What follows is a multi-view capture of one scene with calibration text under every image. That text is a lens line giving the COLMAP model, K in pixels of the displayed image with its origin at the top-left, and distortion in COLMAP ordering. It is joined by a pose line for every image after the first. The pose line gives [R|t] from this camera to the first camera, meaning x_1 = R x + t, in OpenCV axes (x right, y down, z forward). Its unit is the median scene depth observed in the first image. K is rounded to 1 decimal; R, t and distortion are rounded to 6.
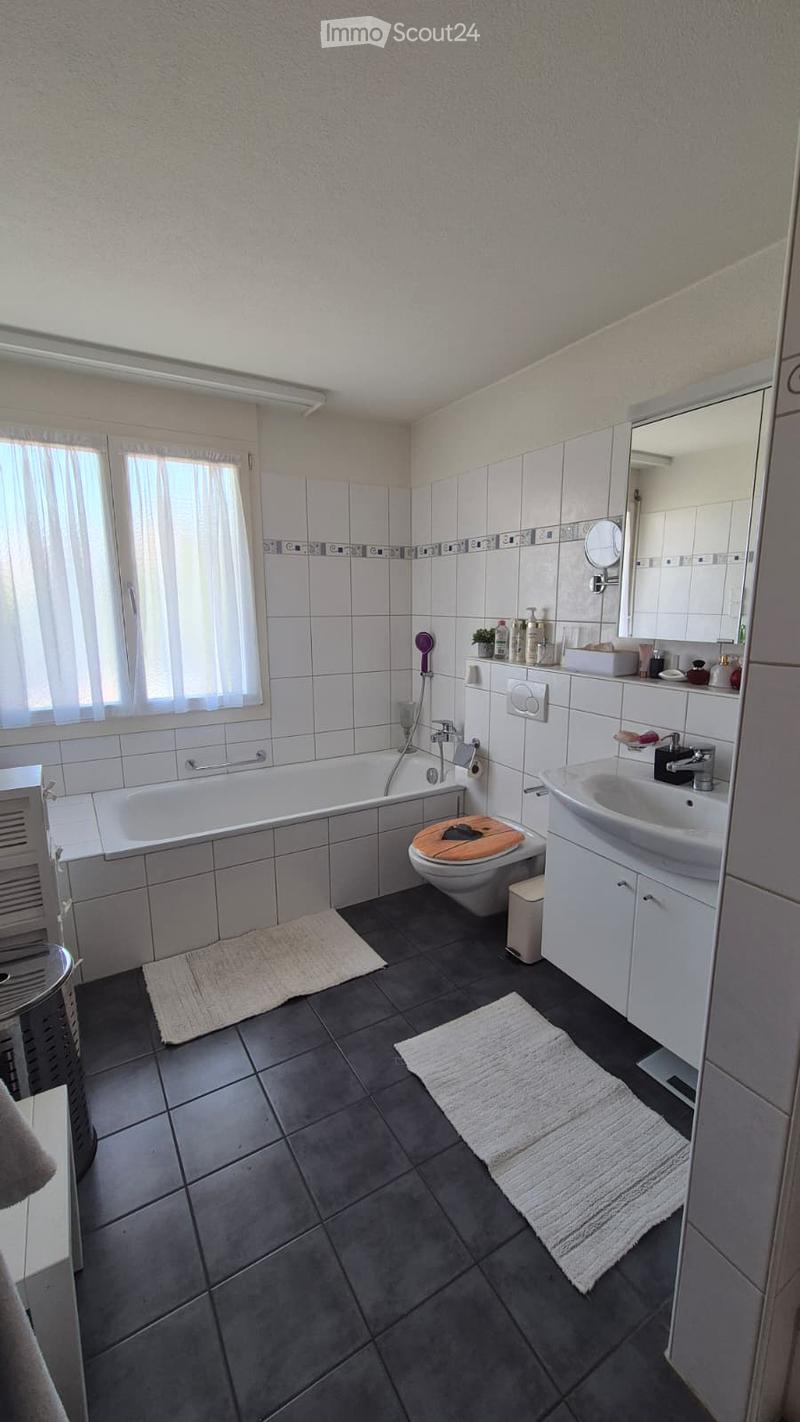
lens RADIAL K [[586.5, 0, 400.0], [0, 586.5, 711.0], [0, 0, 1]] dist [0.002488, 0.000122]
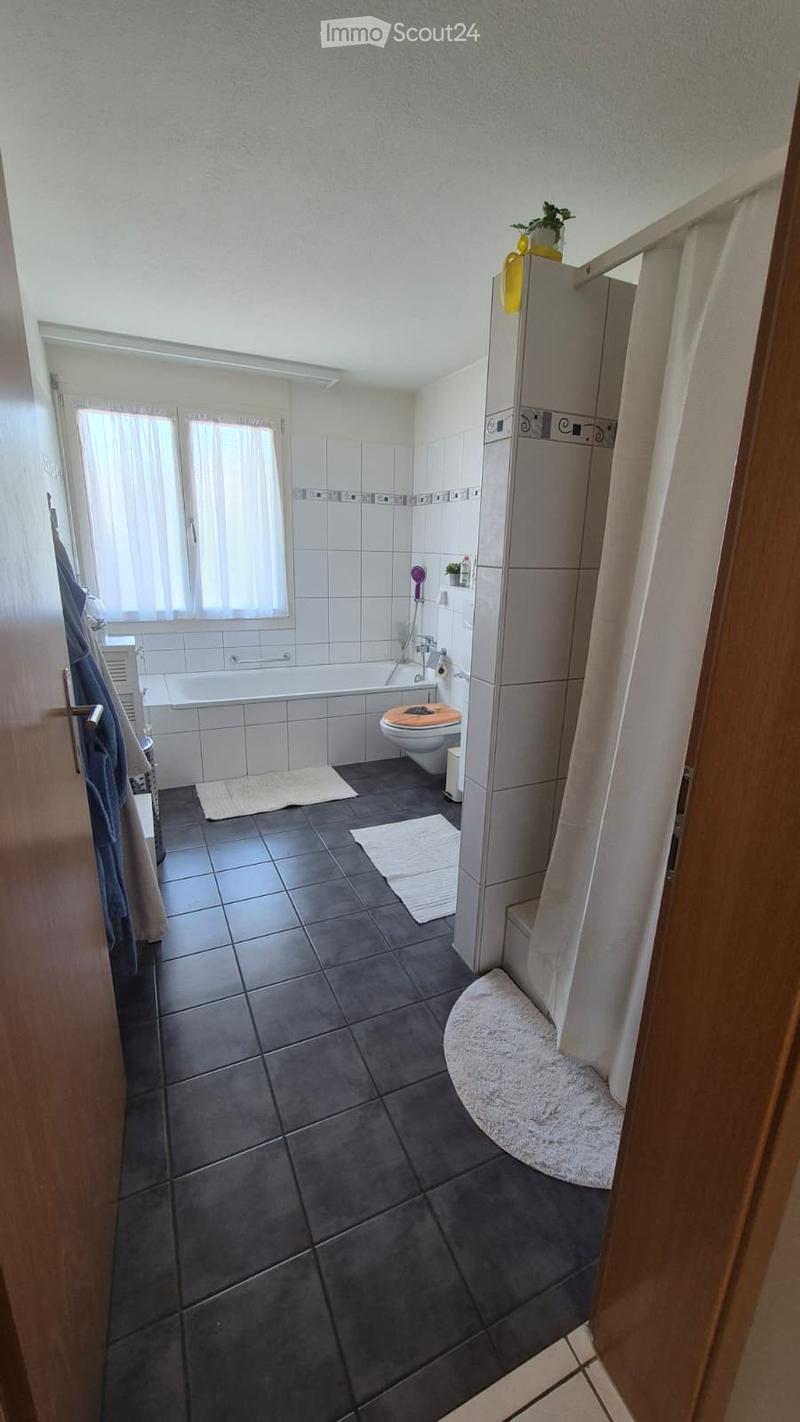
lens RADIAL K [[586.5, 0, 400.0], [0, 586.5, 711.0], [0, 0, 1]] dist [0.002488, 0.000122]
pose [[0.993790, 0.056457, -0.095881, 0.169237], [-0.047466, 0.994478, 0.093596, 0.070548], [0.100636, -0.088463, 0.990983, -0.328836]]
